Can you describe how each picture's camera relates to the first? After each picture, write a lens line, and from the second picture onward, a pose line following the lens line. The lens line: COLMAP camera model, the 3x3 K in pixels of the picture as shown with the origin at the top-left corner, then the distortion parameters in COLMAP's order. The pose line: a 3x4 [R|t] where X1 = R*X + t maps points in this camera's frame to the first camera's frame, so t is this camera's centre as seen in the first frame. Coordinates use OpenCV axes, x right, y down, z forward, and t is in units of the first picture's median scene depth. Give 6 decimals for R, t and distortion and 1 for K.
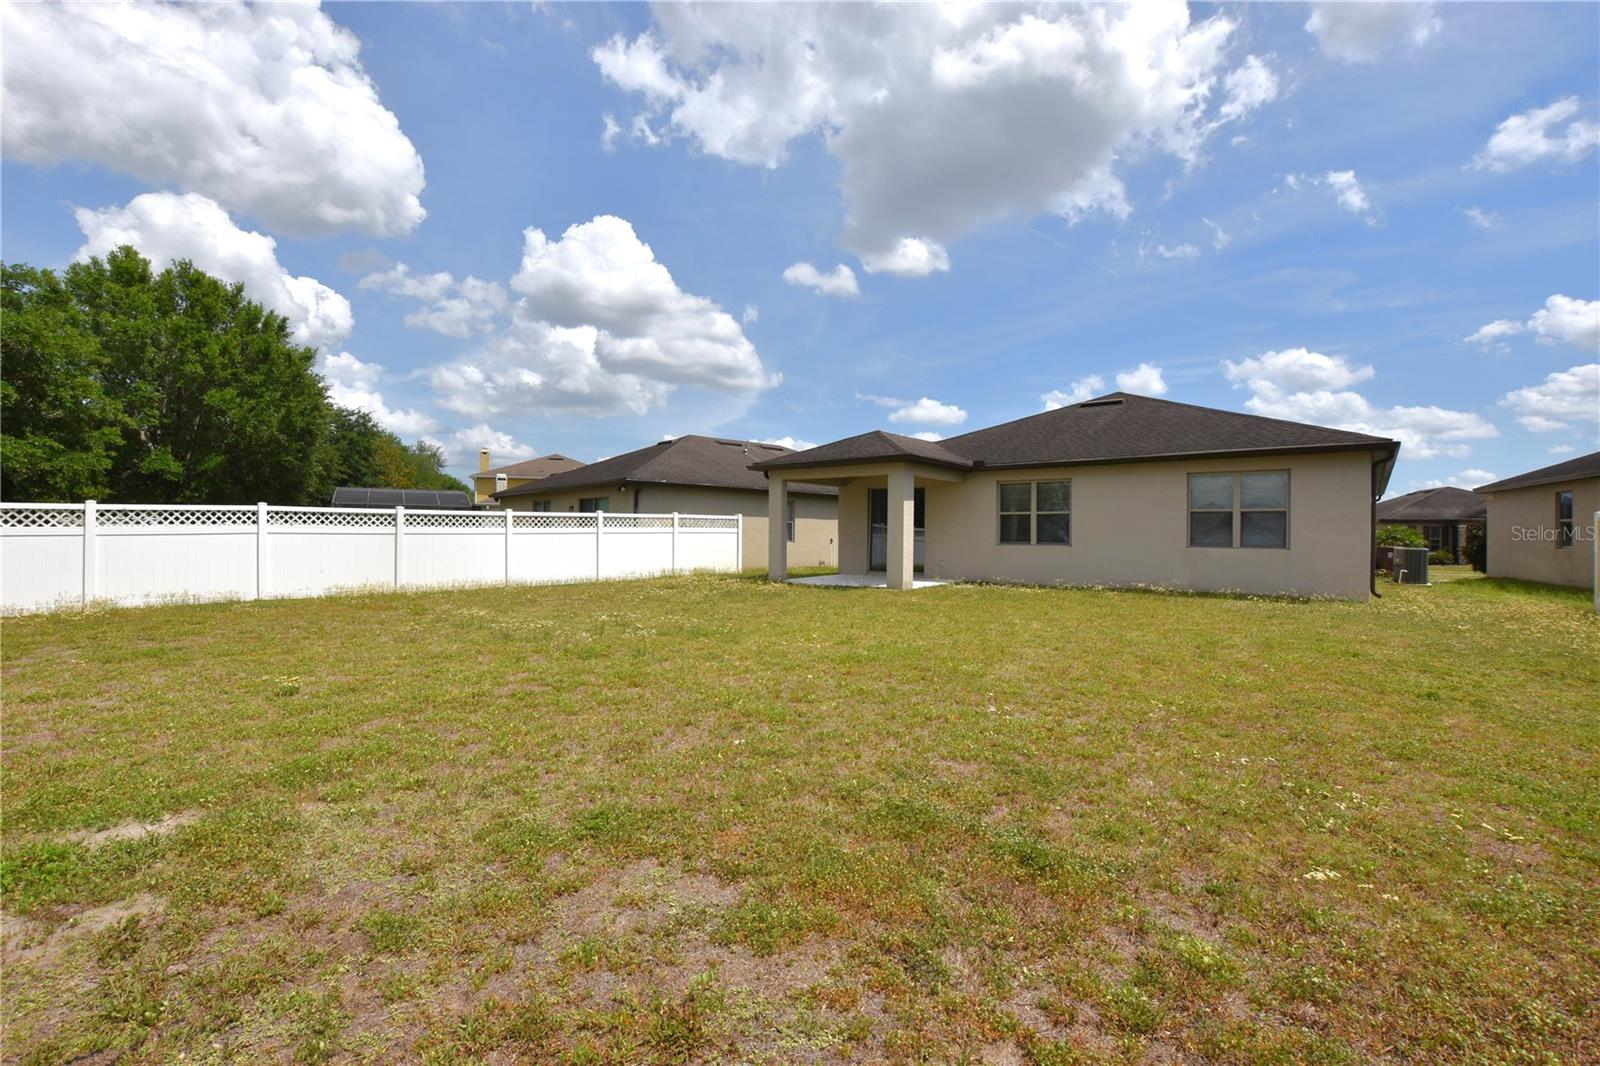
lens RADIAL K [[688.1, 0, 800.0], [0, 688.1, 533.0], [0, 0, 1]] dist [0.000610, 0.000205]
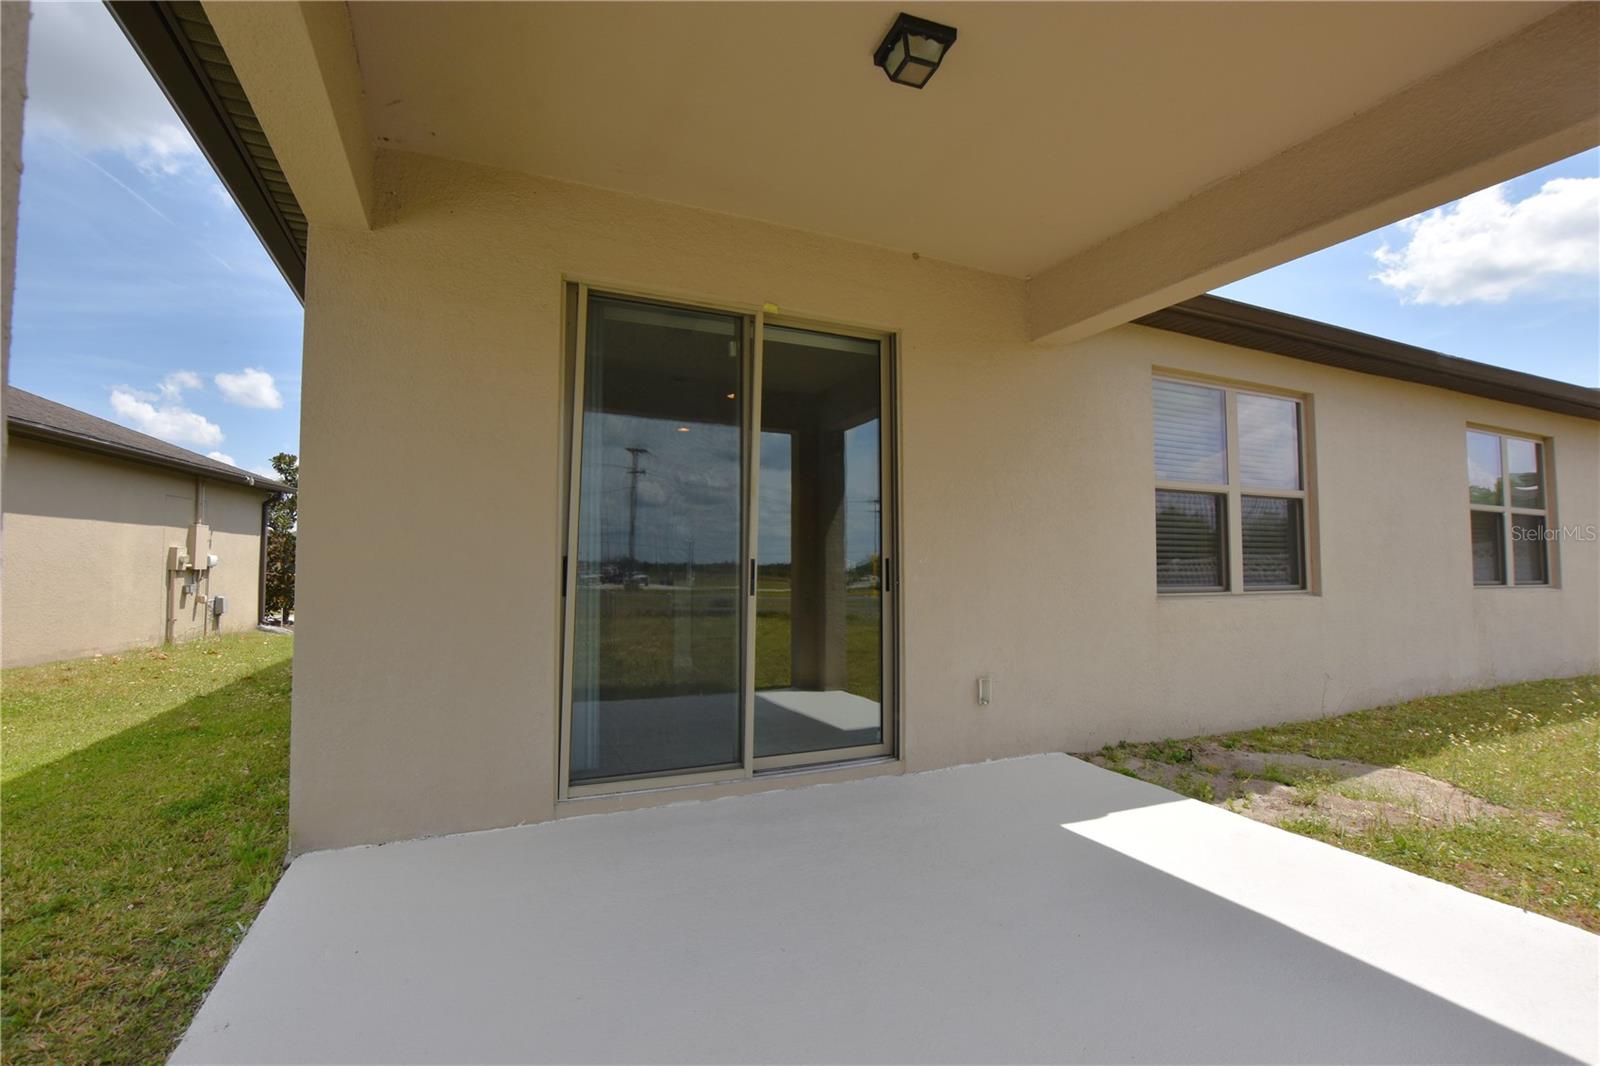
lens RADIAL K [[715.6, 0, 792.8], [0, 715.6, 535.5], [0, 0, 1]] dist [-0.023645, -0.000091]
pose [[0.451926, 0.041030, 0.891111, -0.026734], [0.002663, 0.998875, -0.047342, 0.004908], [-0.892051, 0.023768, 0.451308, 0.825328]]
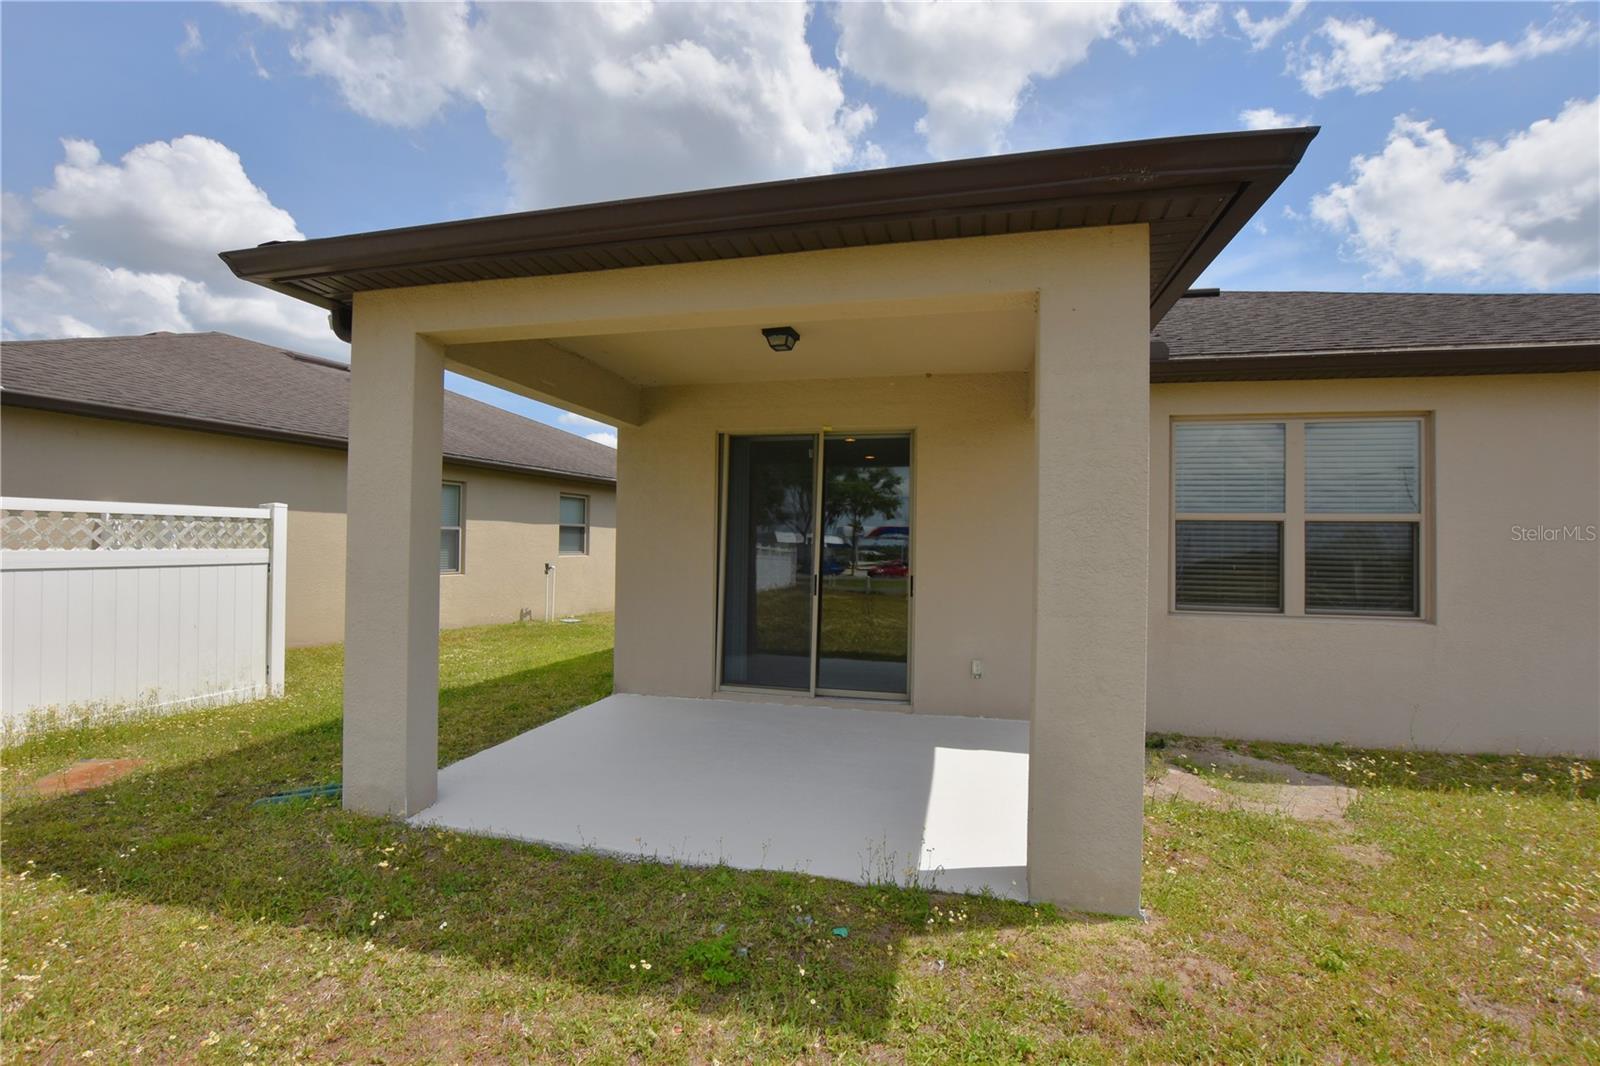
lens RADIAL K [[688.1, 0, 800.0], [0, 688.1, 533.0], [0, 0, 1]] dist [0.000610, 0.000205]
pose [[0.897004, 0.008935, 0.441933, -0.011974], [-0.006782, 0.999956, -0.006451, -0.014047], [-0.441971, 0.002790, 0.897025, 0.648336]]
